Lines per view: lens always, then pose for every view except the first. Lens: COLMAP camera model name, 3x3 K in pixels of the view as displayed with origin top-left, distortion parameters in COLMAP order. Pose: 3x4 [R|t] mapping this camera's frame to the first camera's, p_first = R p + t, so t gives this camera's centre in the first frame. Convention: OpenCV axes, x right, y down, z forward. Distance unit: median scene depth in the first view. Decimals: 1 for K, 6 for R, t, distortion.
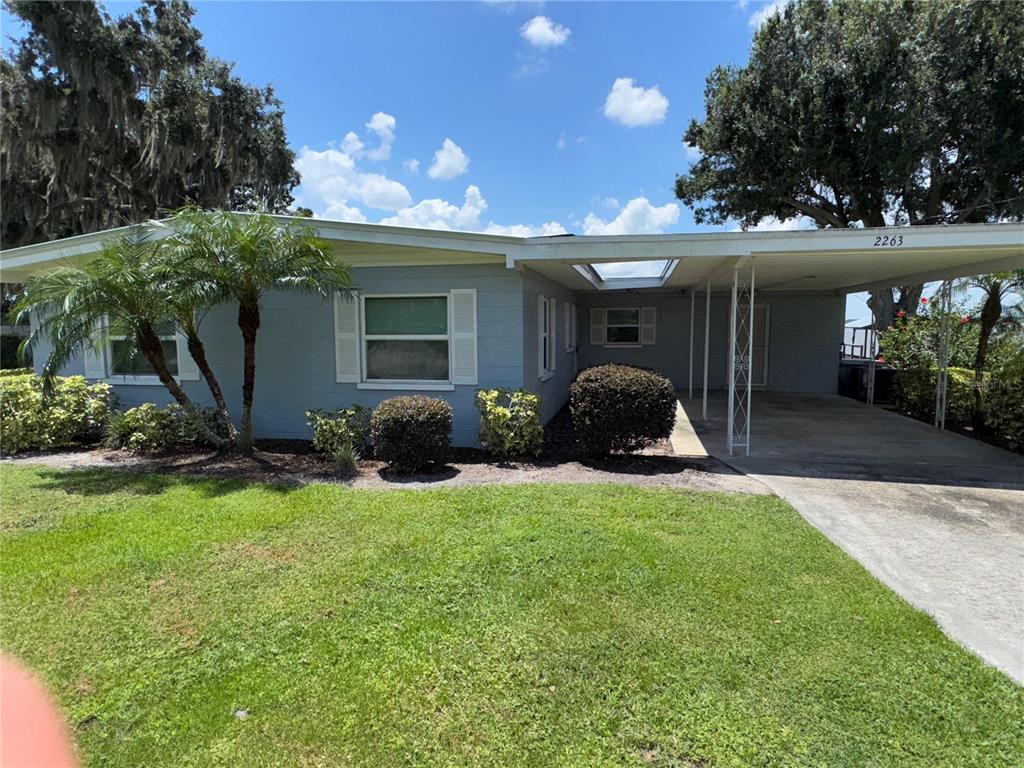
lens RADIAL K [[593.9, 0, 512.0], [0, 593.9, 384.0], [0, 0, 1]] dist [-0.003280, 0.004739]
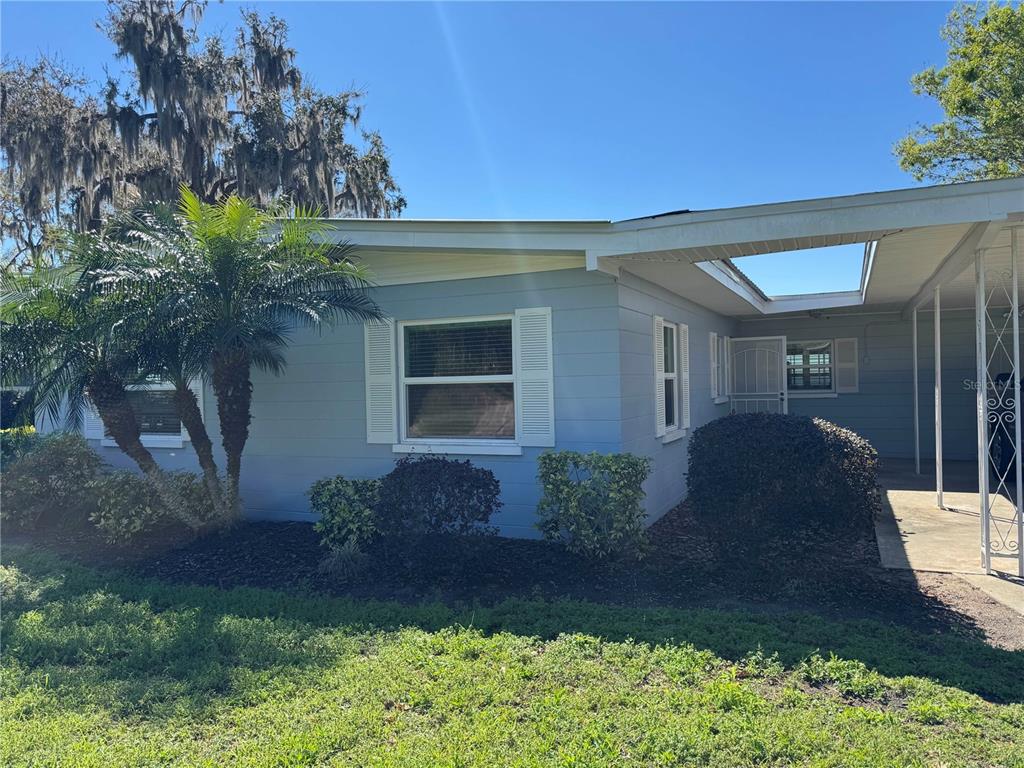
lens RADIAL K [[723.3, 0, 499.8], [0, 723.3, 387.3], [0, 0, 1]] dist [0.044393, -0.051100]
pose [[0.971503, -0.014398, -0.236590, 0.035620], [-0.006511, 0.996156, -0.087354, 0.002525], [0.236939, 0.086405, 0.967675, 0.085337]]
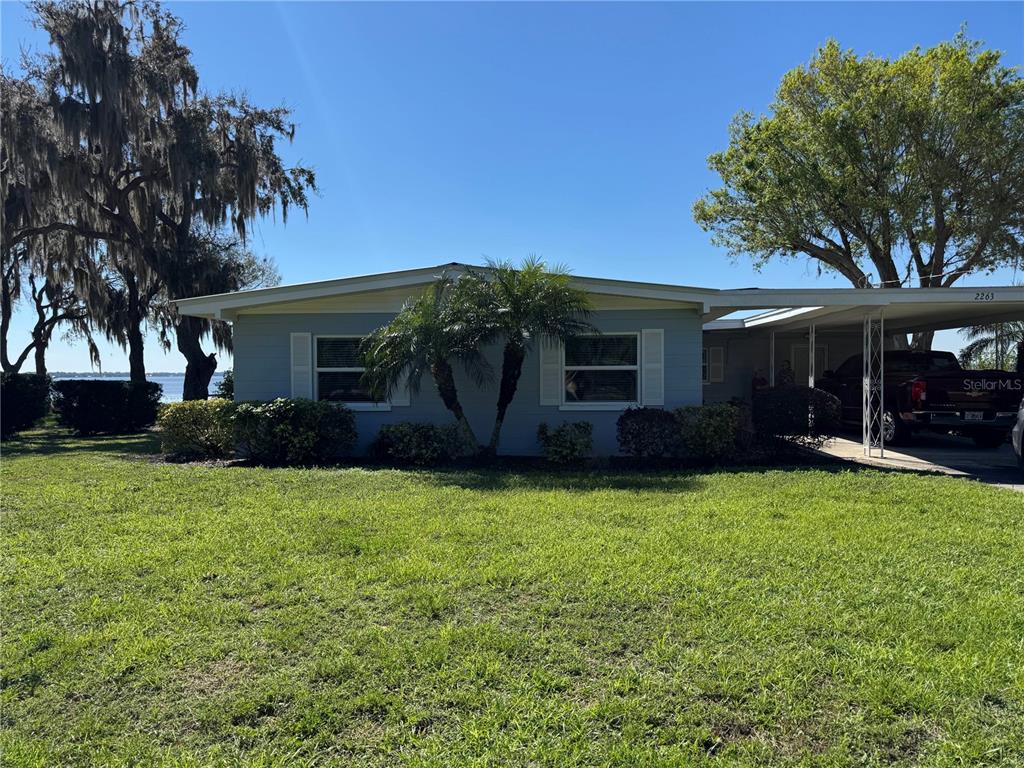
lens RADIAL K [[735.9, 0, 512.0], [0, 735.9, 384.0], [0, 0, 1]] dist [0.062222, -0.065894]
pose [[0.991861, -0.004304, 0.127249, -0.263250], [0.015281, 0.996228, -0.085416, 0.038407], [-0.126402, 0.086665, 0.988186, -0.224210]]
